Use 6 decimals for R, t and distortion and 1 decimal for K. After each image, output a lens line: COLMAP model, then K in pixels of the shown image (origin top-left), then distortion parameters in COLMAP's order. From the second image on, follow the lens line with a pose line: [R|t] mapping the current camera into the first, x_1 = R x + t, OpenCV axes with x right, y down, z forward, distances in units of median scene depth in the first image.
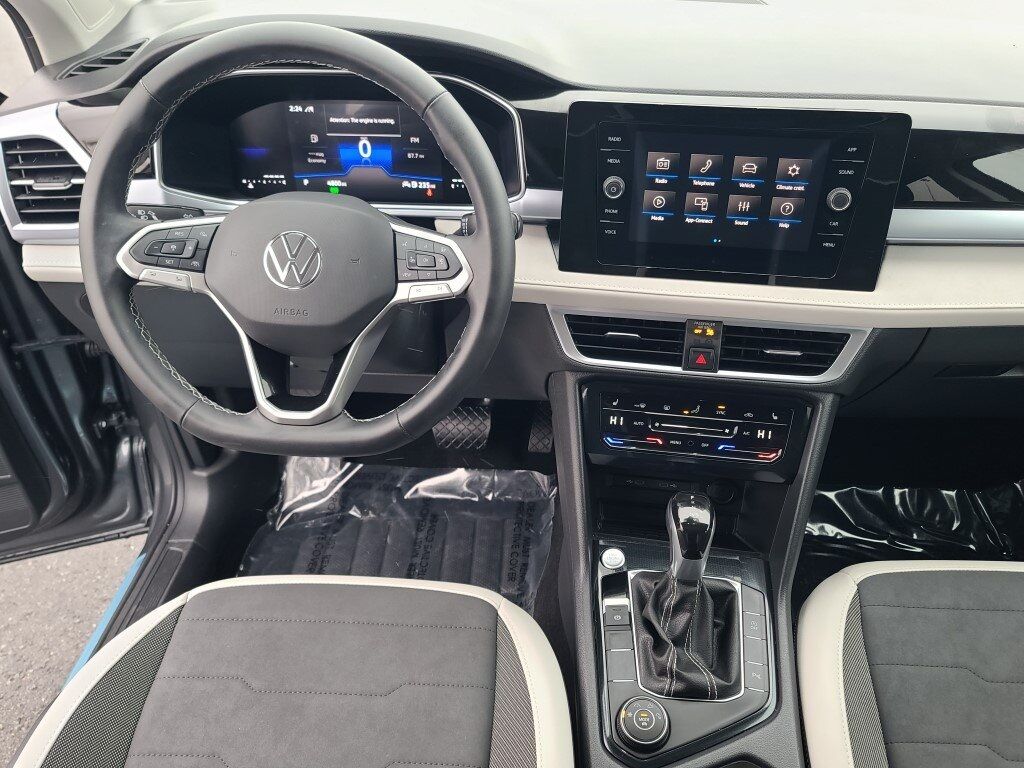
lens RADIAL K [[819.5, 0, 520.7], [0, 819.5, 388.2], [0, 0, 1]] dist [0.039428, -0.000860]
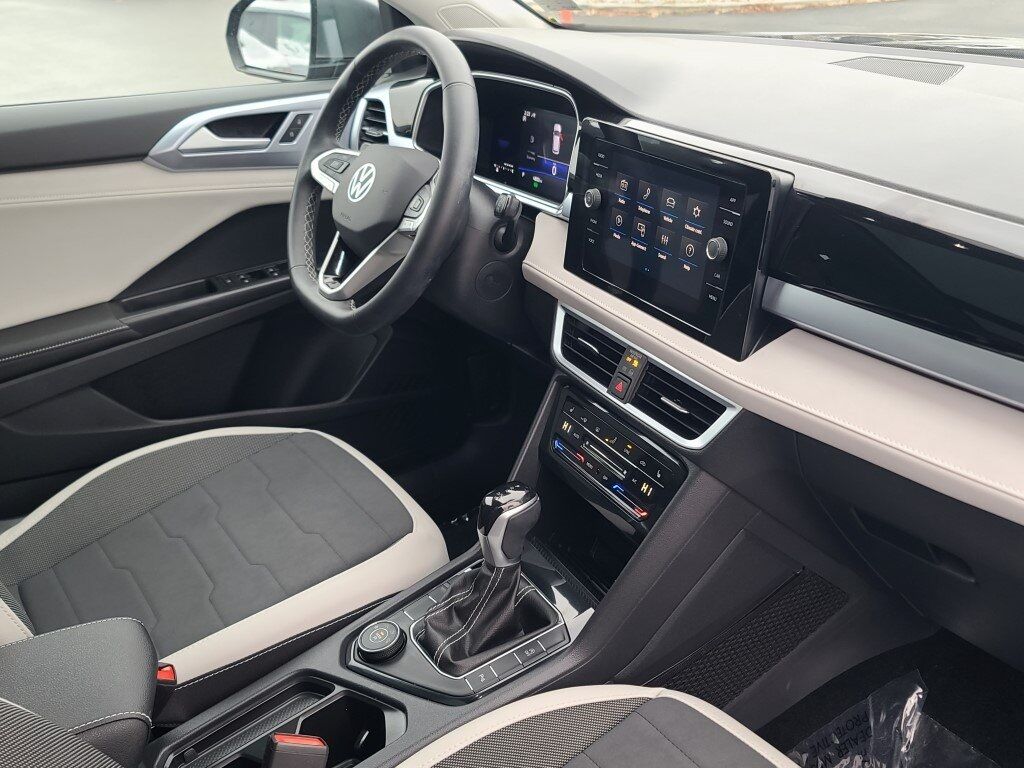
lens RADIAL K [[1039.2, 0, 512.0], [0, 1039.2, 384.0], [0, 0, 1]] dist [0.093956, 0.006093]
pose [[0.591817, 0.325931, -0.737239, 1.058941], [-0.456572, 0.889287, 0.026639, -0.011857], [0.664300, 0.320838, 0.675106, 0.065791]]
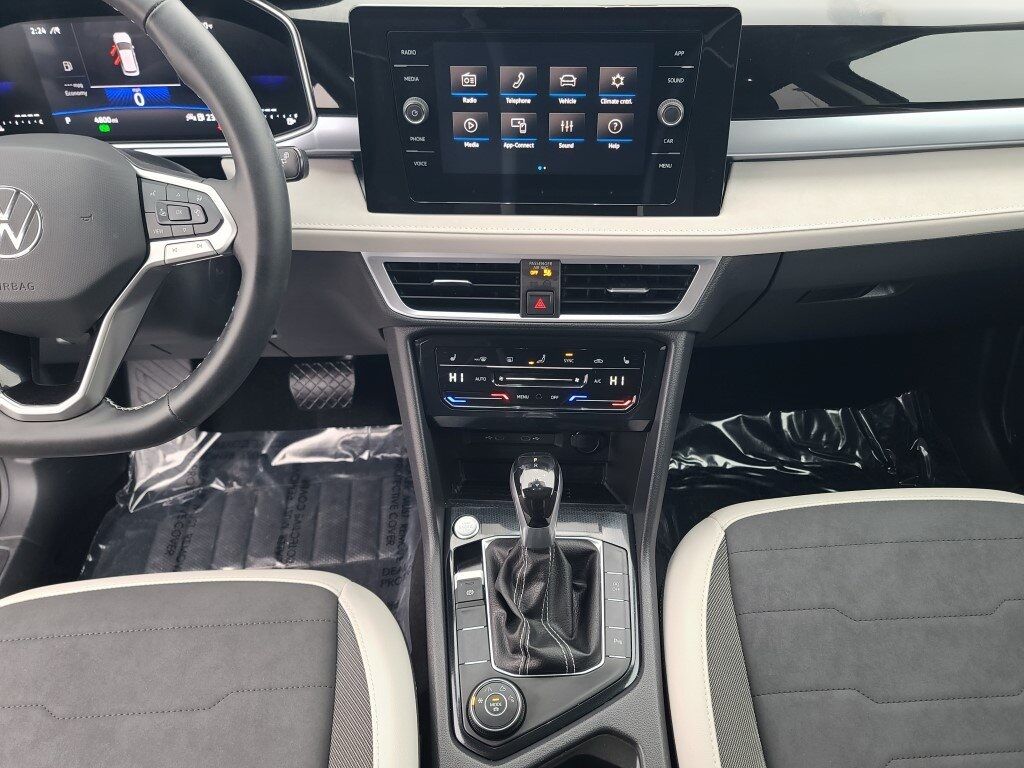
lens RADIAL K [[822.3, 0, 524.9], [0, 822.3, 392.5], [0, 0, 1]] dist [0.064388, -0.065407]
pose [[0.993626, -0.078953, 0.080459, 0.122948], [0.071174, 0.992896, 0.095351, -0.025816], [-0.087416, -0.089017, 0.992187, 0.103328]]
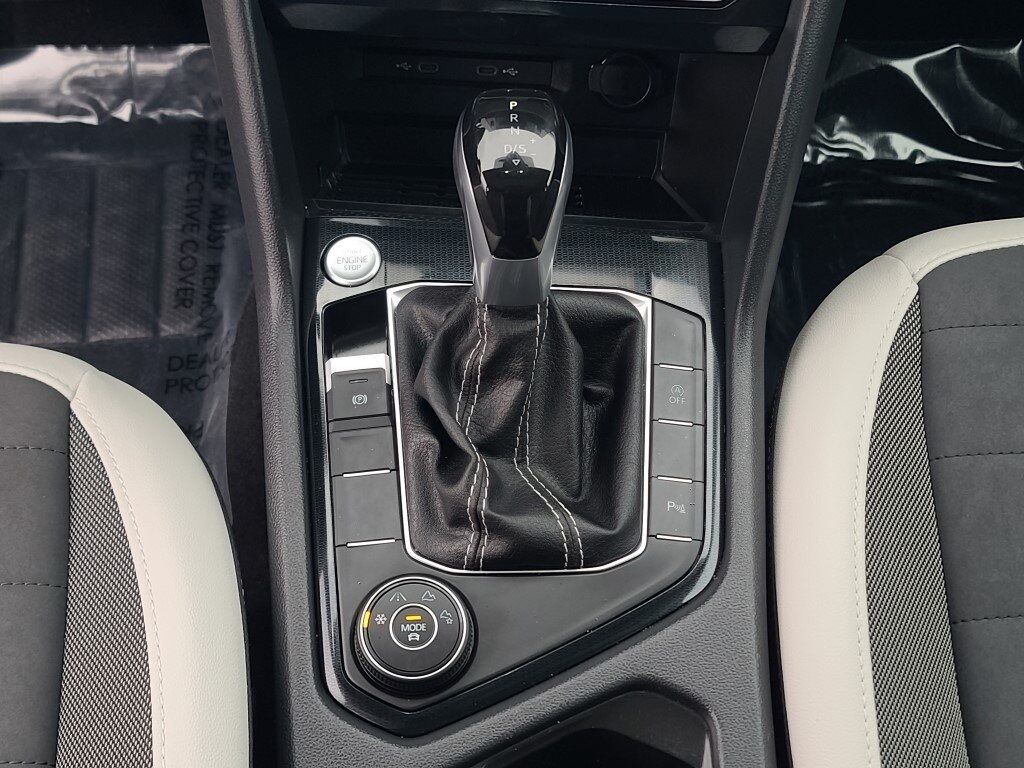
lens RADIAL K [[1710.7, 0, 516.4], [0, 1710.7, 411.0], [0, 0, 1]] dist [0.053155, 0.138880]
pose [[0.993120, -0.070353, 0.093617, 0.115728], [0.037492, 0.948361, 0.314969, 0.012092], [-0.110941, -0.309292, 0.944474, 0.164924]]
